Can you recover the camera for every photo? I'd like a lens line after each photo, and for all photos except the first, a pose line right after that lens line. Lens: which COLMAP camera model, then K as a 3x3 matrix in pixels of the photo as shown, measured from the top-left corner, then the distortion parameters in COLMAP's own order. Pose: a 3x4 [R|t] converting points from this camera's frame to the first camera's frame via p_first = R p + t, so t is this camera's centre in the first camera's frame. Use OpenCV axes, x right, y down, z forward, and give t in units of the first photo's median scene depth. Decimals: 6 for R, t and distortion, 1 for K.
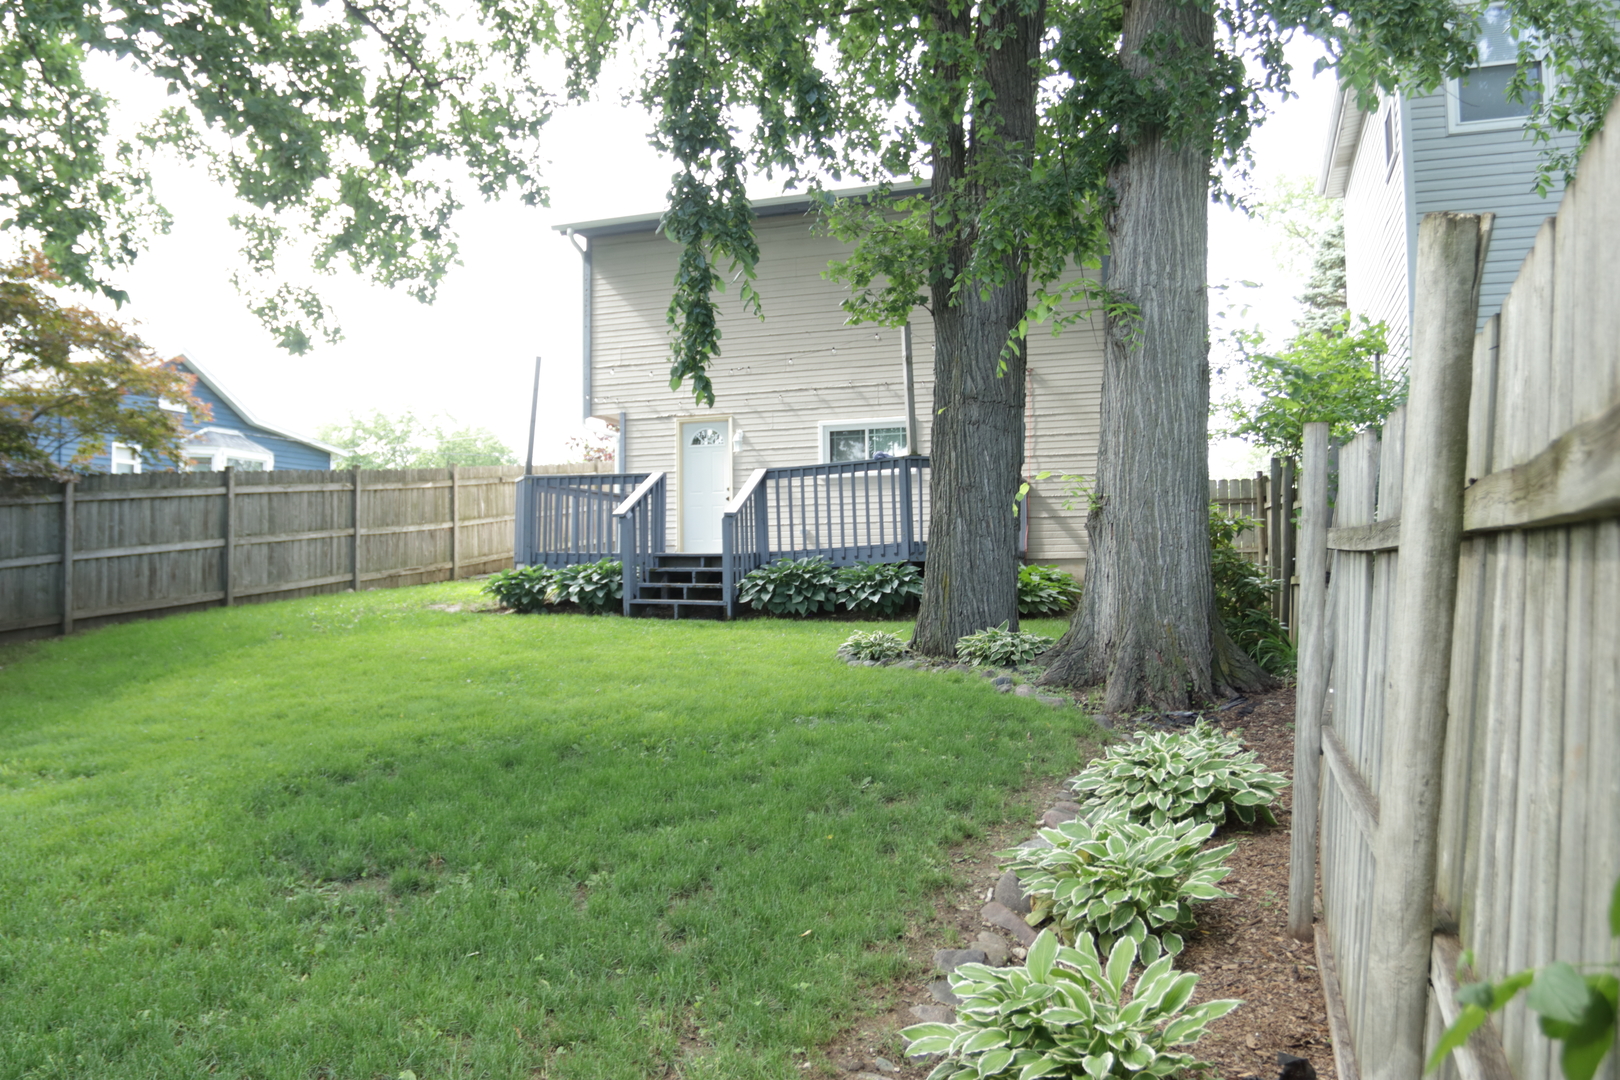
lens RADIAL K [[1277.7, 0, 804.5], [0, 1277.7, 557.9], [0, 0, 1]] dist [-0.103792, 0.073281]
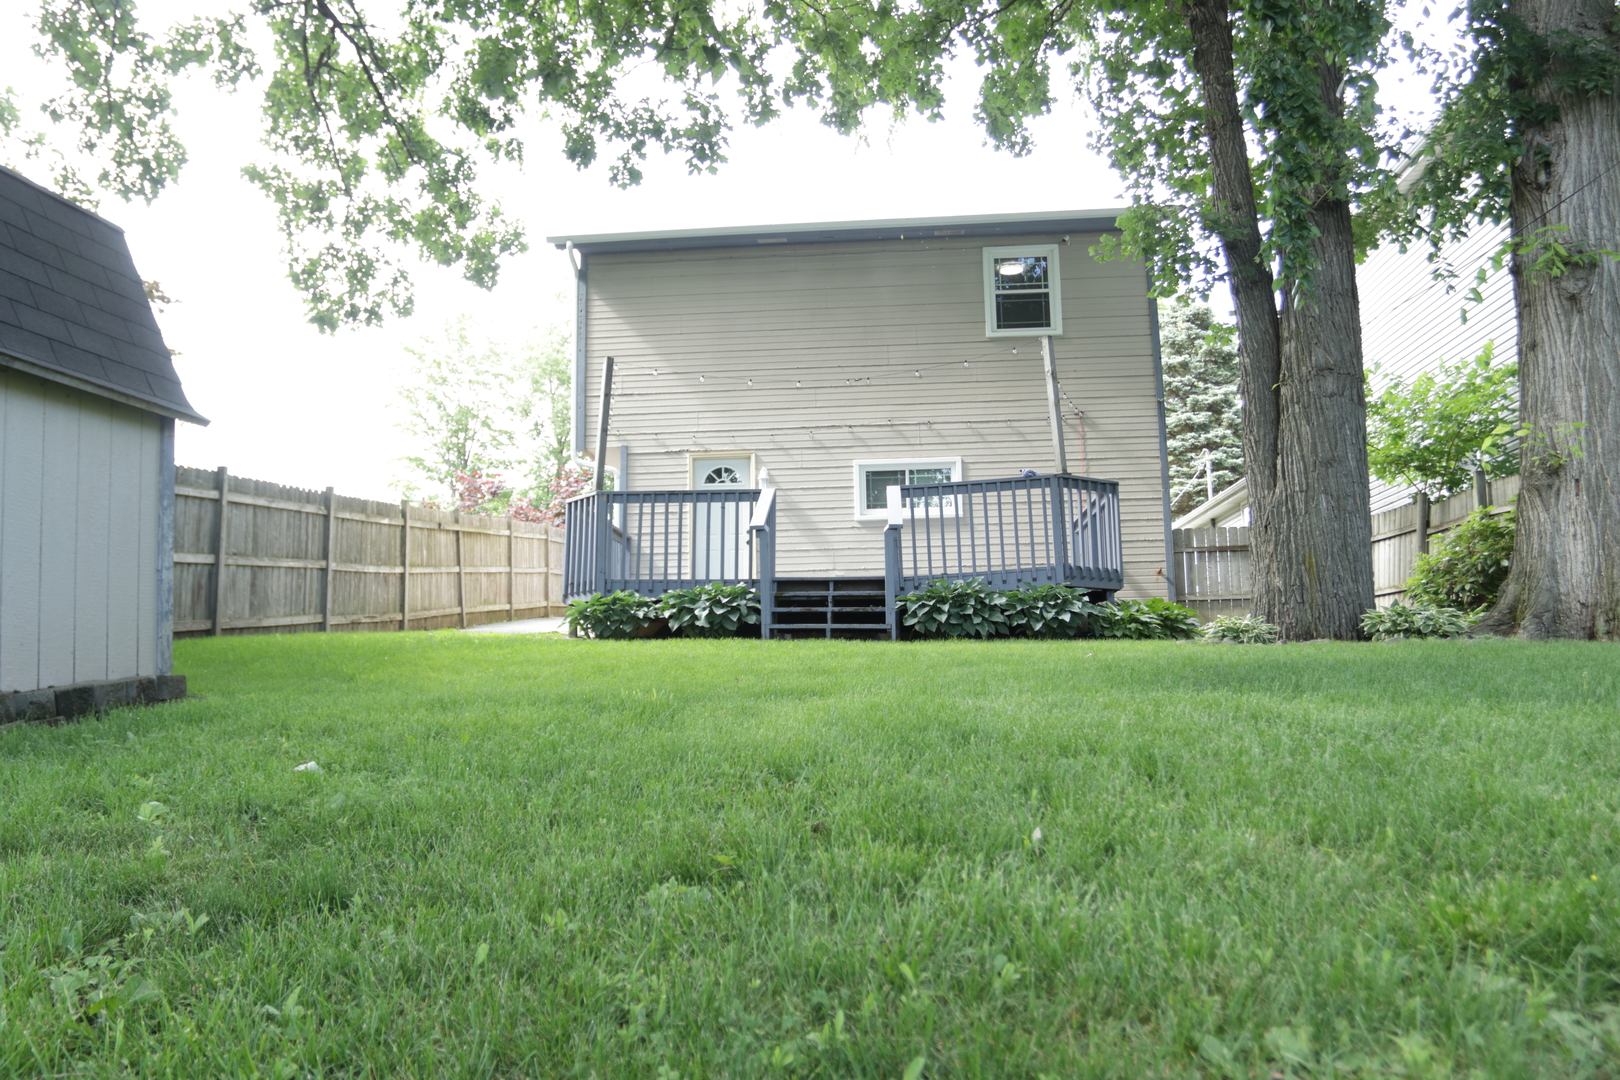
lens RADIAL K [[1277.7, 0, 804.5], [0, 1277.7, 557.9], [0, 0, 1]] dist [-0.103792, 0.073281]
pose [[0.967589, 0.024637, 0.251327, -0.297321], [0.000683, 0.994971, -0.100165, 0.066926], [-0.252531, 0.097090, 0.962705, 0.132790]]
